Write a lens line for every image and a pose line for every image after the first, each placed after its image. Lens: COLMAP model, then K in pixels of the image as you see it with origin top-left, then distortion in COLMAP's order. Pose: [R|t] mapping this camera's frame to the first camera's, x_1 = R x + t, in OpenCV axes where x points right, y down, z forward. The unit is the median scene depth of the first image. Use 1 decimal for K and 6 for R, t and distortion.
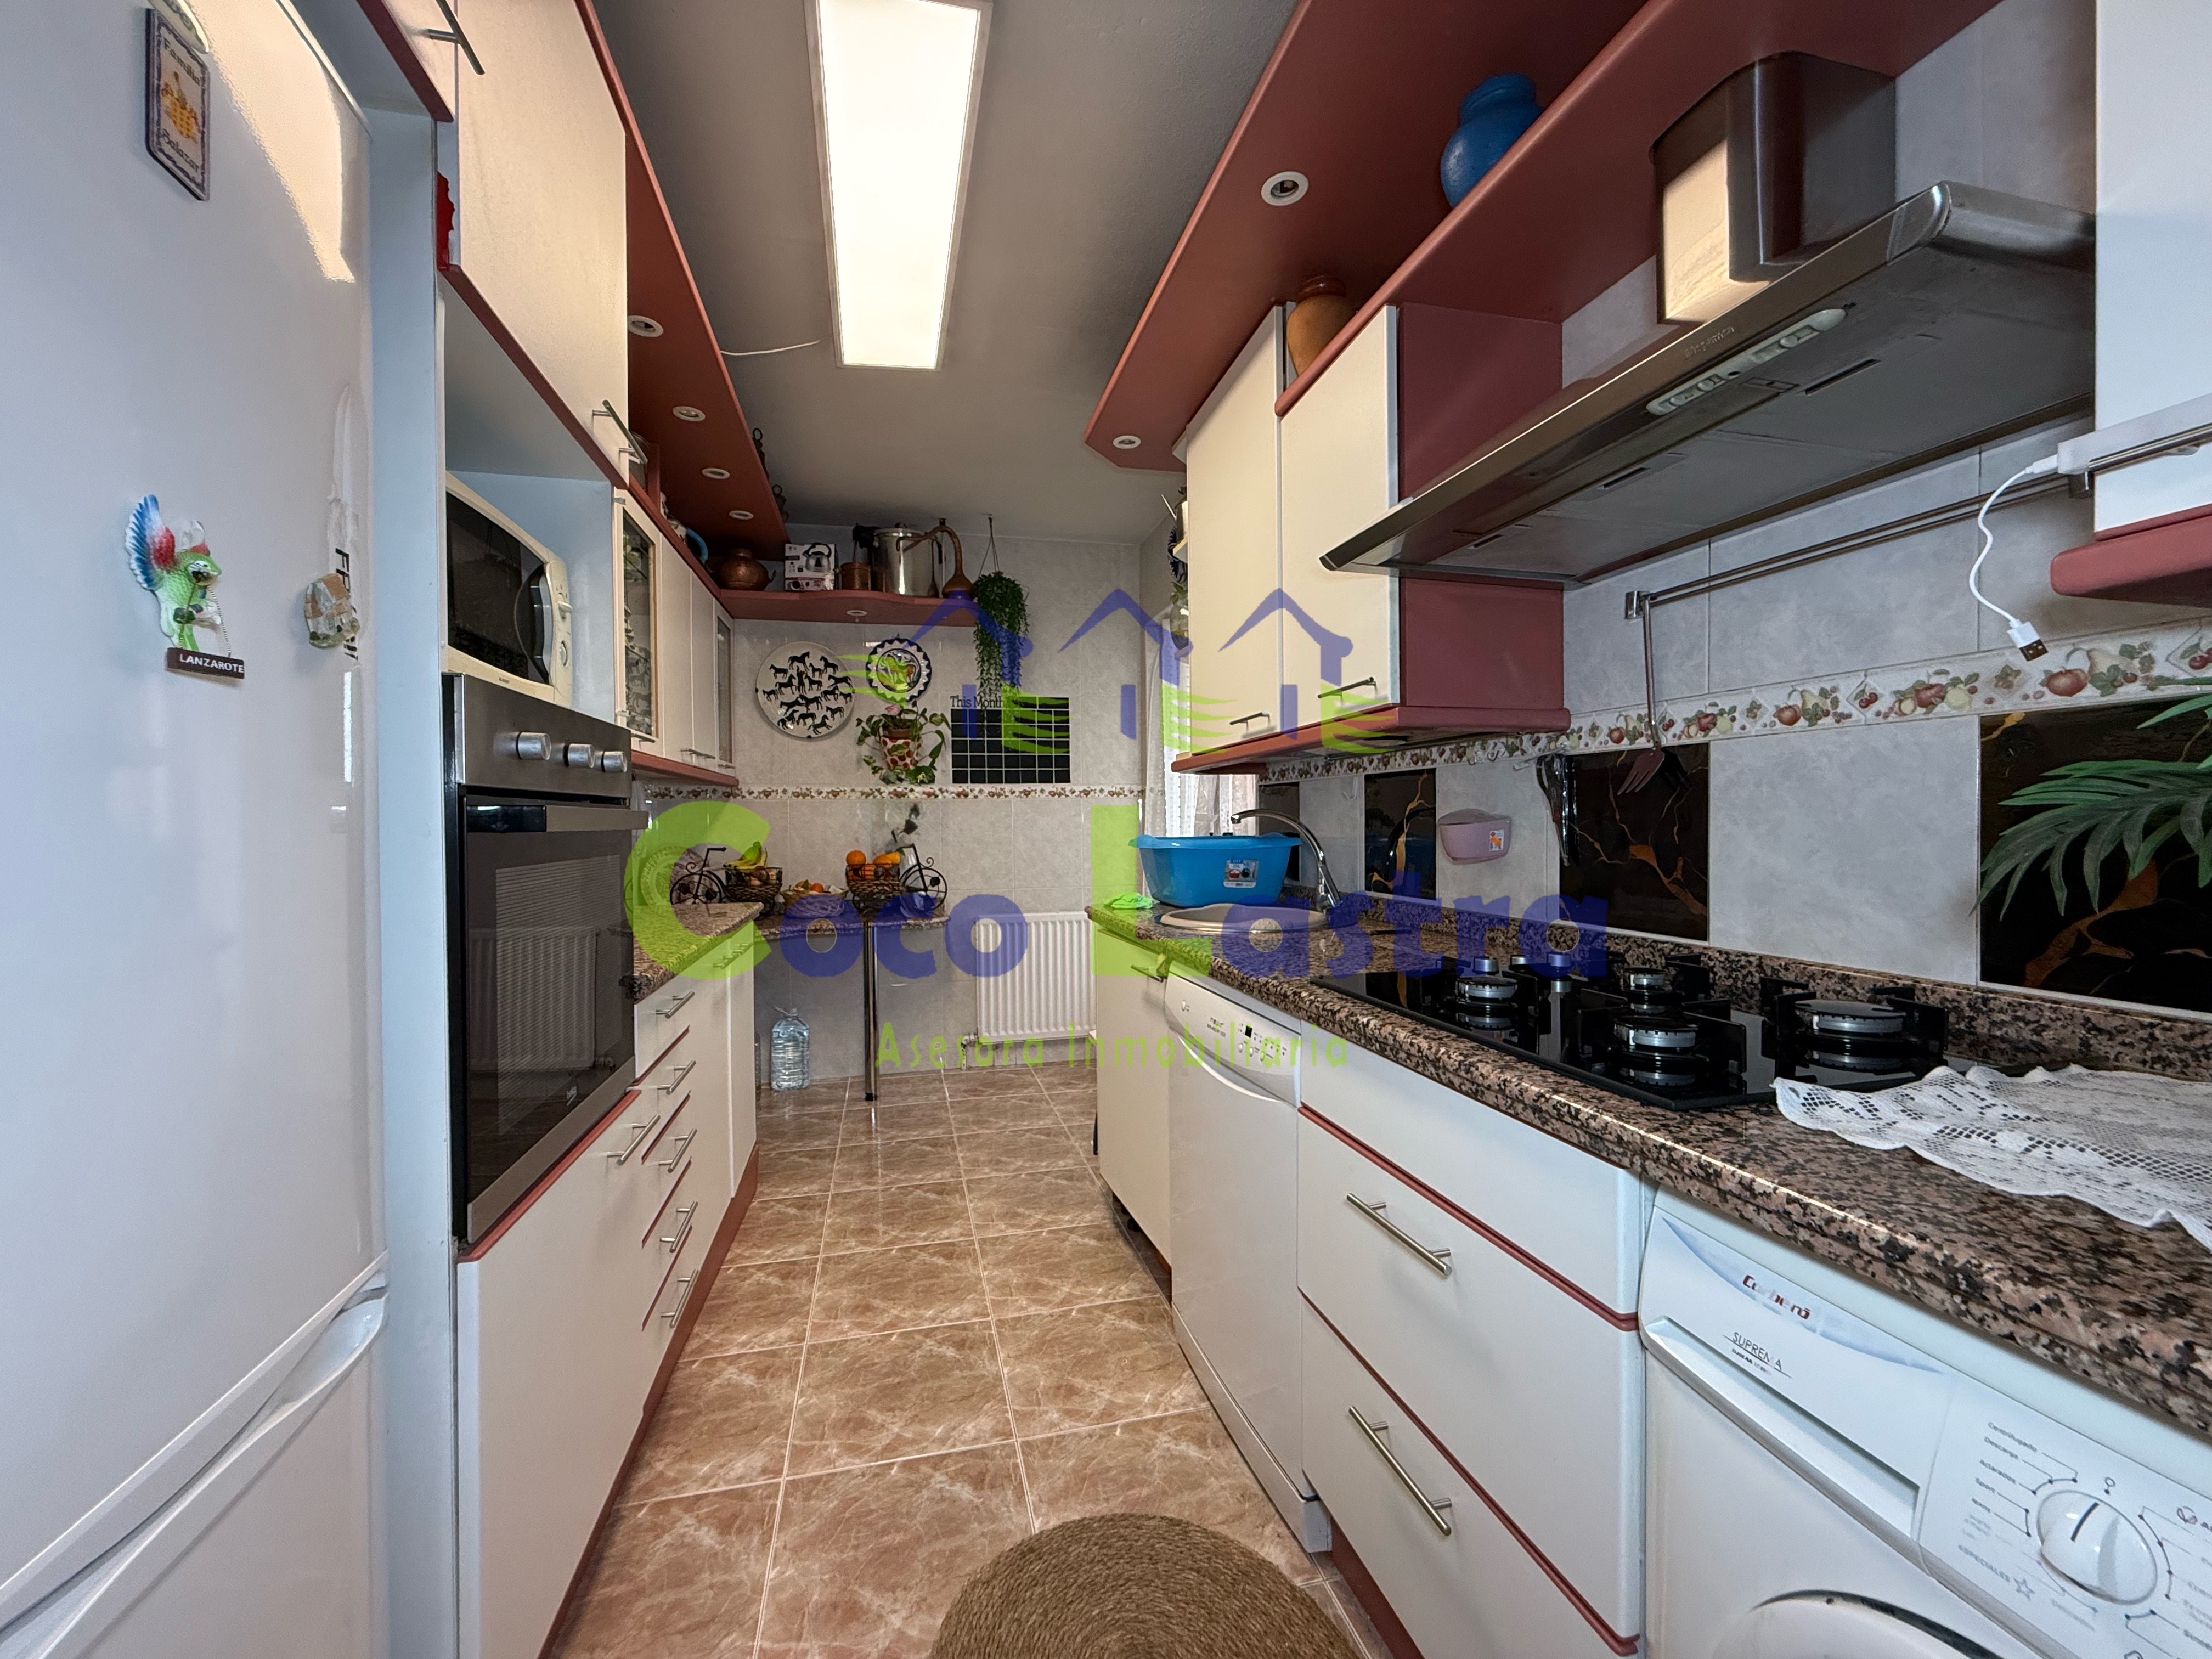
lens RADIAL K [[879.2, 0, 1094.5], [0, 879.2, 834.0], [0, 0, 1]] dist [-0.005677, -0.000006]
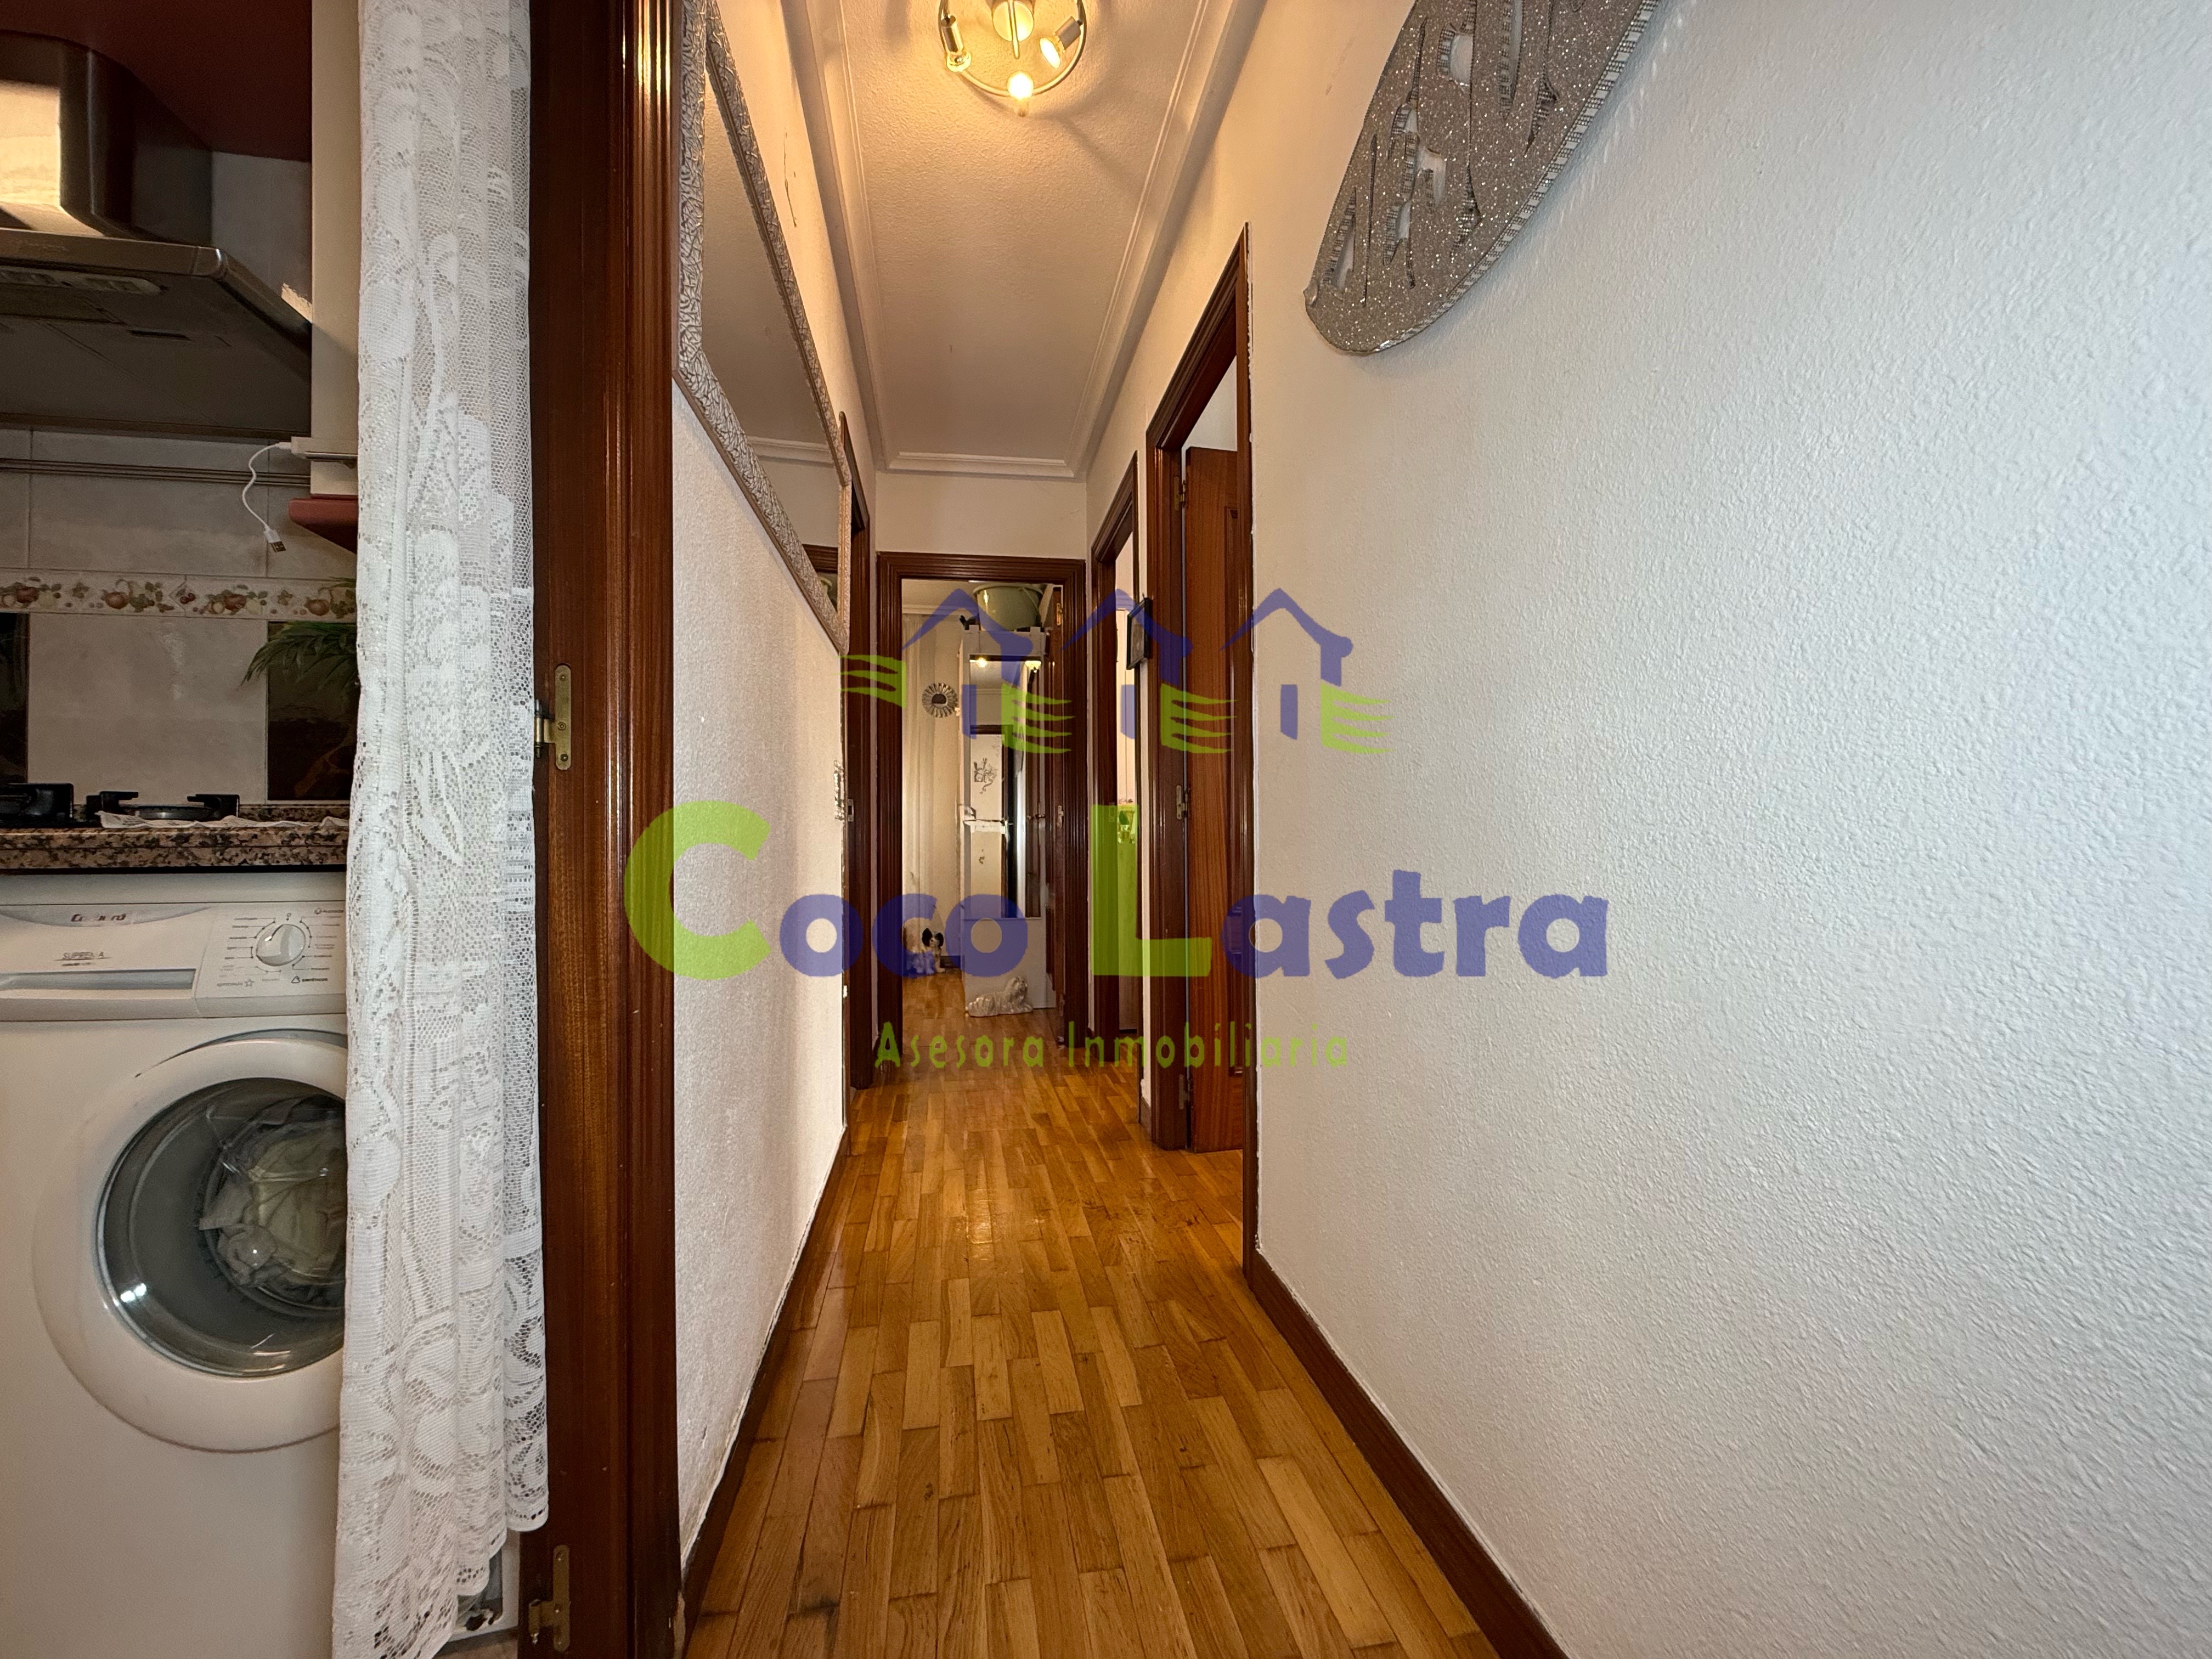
lens RADIAL K [[896.3, 0, 1079.3], [0, 896.3, 828.3], [0, 0, 1]] dist [0.007099, -0.000298]
pose [[0.085950, 0.026006, 0.995960, -0.300692], [0.018023, 0.999455, -0.027653, 0.226525], [-0.996136, 0.020327, 0.085435, -0.390372]]
